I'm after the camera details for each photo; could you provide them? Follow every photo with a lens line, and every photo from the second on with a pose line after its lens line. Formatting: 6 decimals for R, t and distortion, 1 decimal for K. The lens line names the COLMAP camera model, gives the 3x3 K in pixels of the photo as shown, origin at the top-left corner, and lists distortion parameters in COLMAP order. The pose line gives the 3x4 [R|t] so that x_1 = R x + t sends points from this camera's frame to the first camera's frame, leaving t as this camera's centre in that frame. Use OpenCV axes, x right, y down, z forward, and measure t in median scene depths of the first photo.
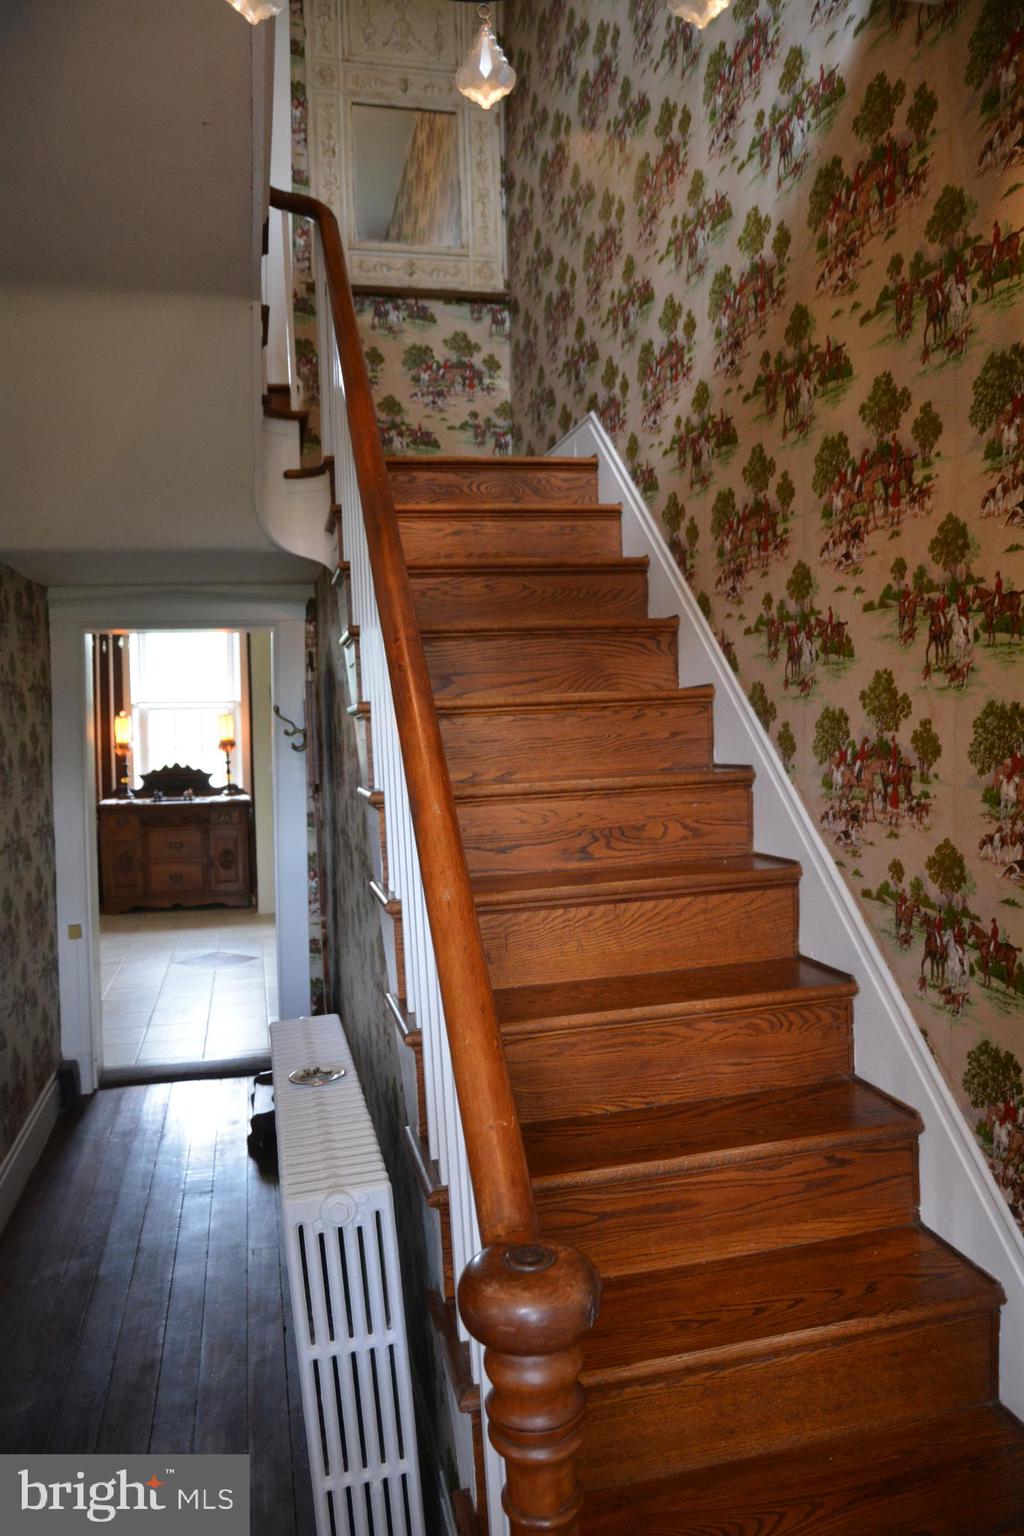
lens RADIAL K [[1119.4, 0, 512.0], [0, 1119.4, 768.0], [0, 0, 1]] dist [-0.123871, 0.091043]
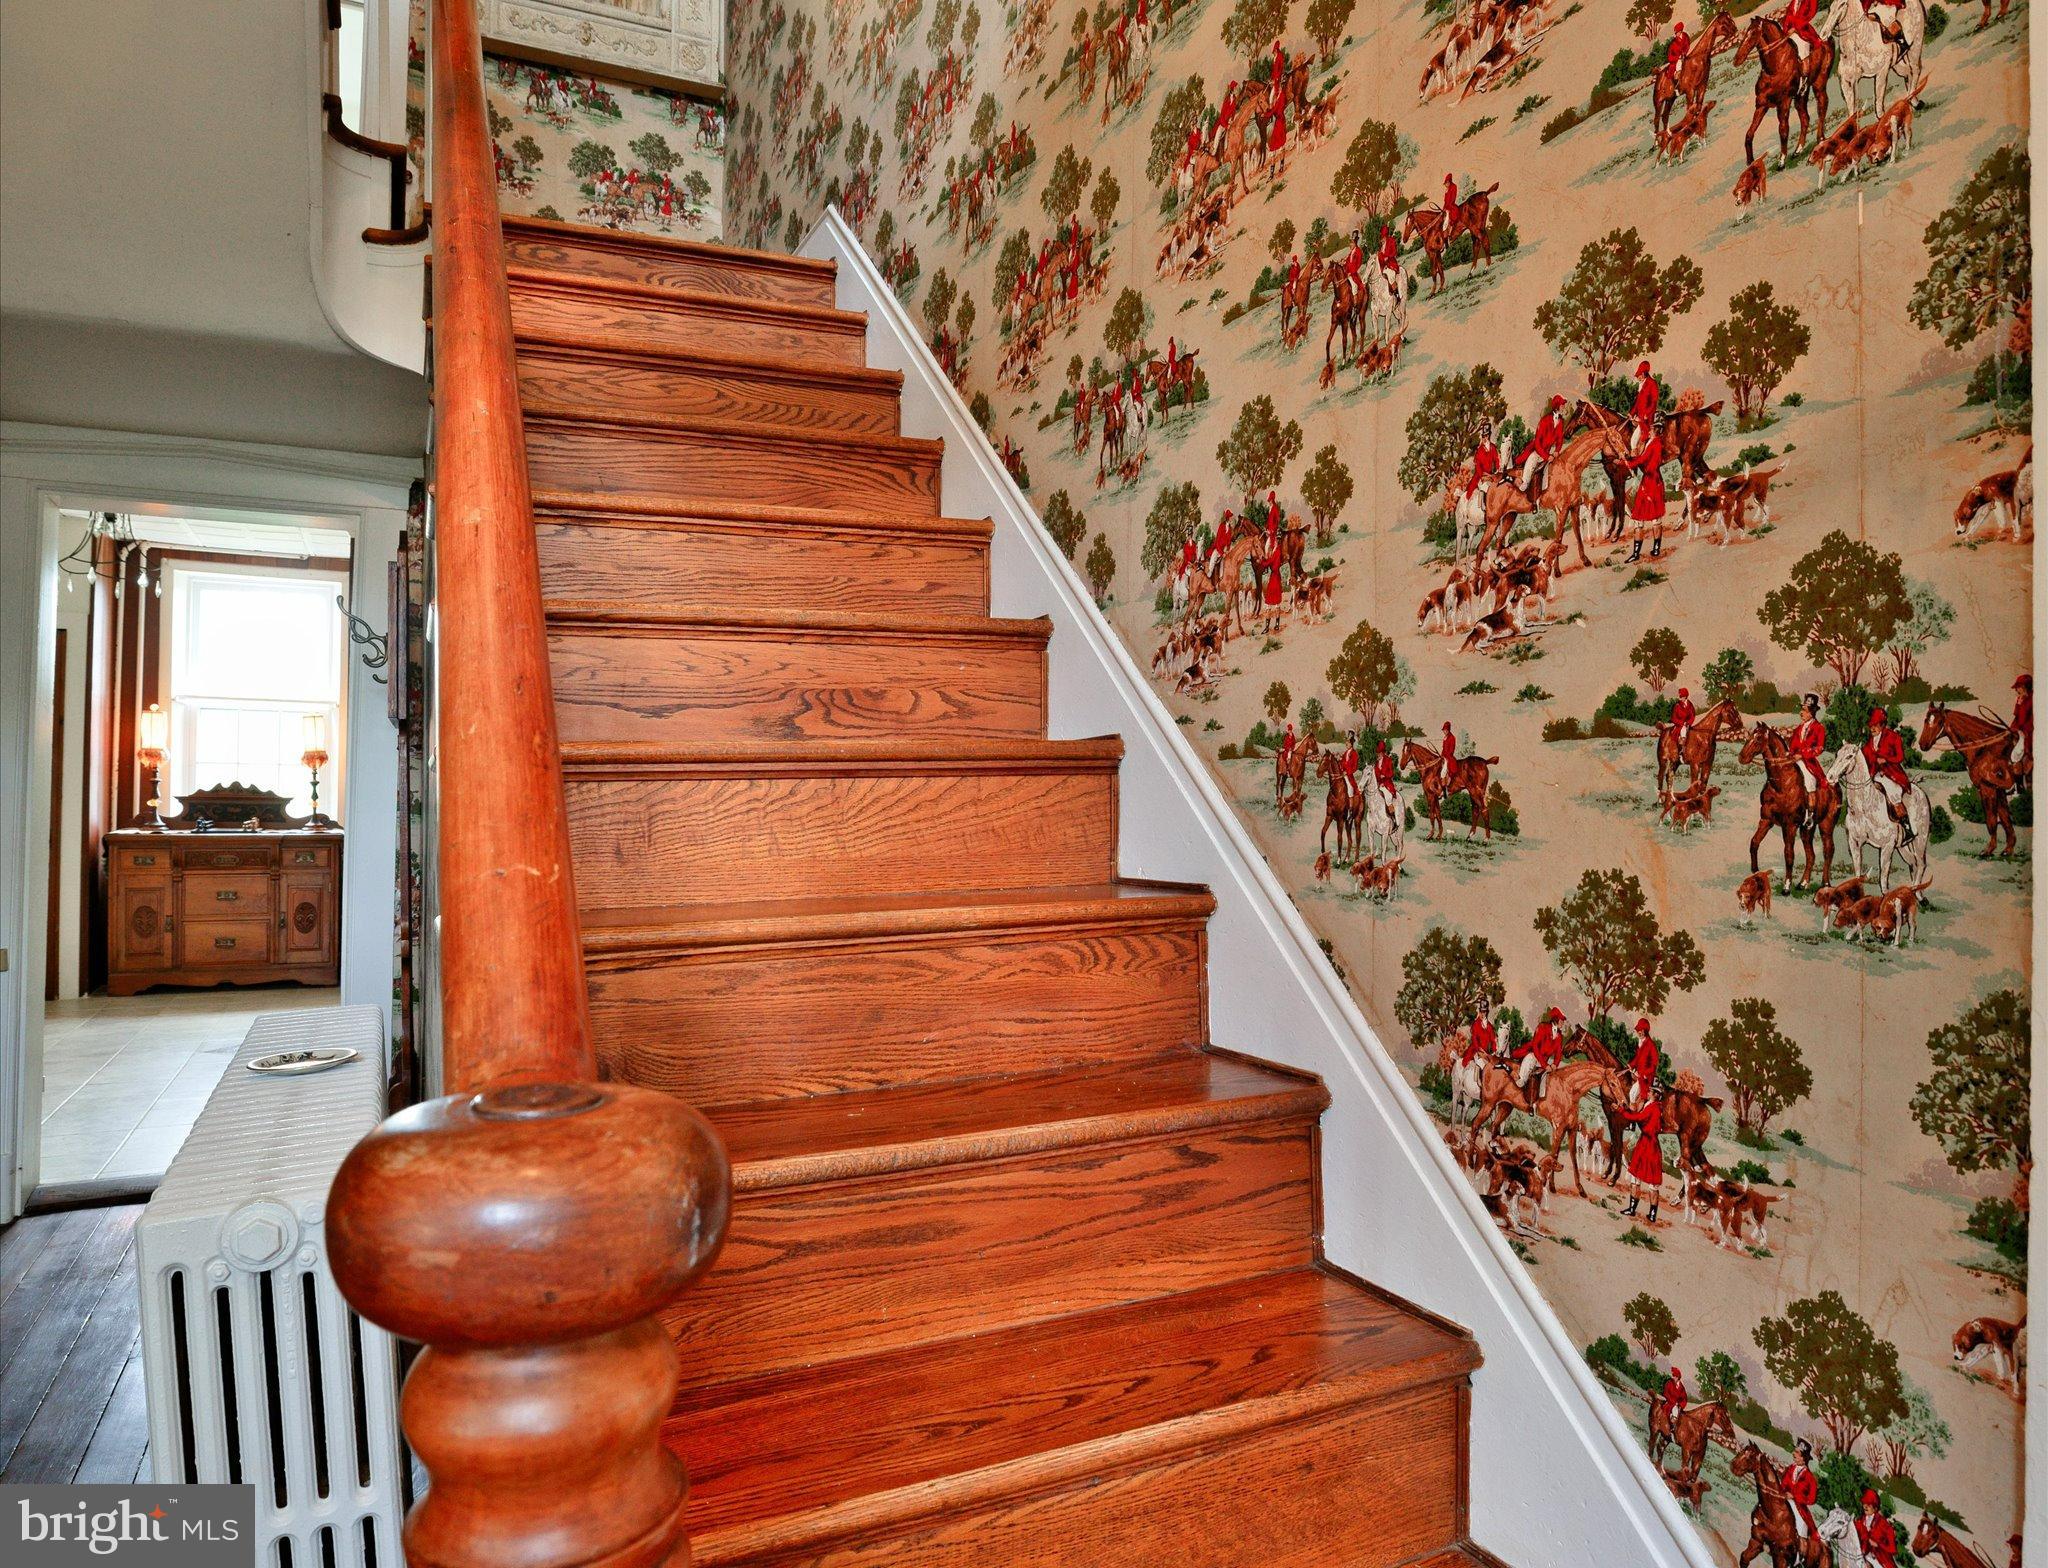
lens RADIAL K [[1359.4, 0, 1024.0], [0, 1359.4, 784.0], [0, 0, 1]] dist [-0.069622, 0.046746]
pose [[0.977490, 0.028097, 0.209102, 0.038287], [-0.014335, 0.997647, -0.067043, 0.175023], [-0.210494, 0.062537, 0.975593, 0.240430]]
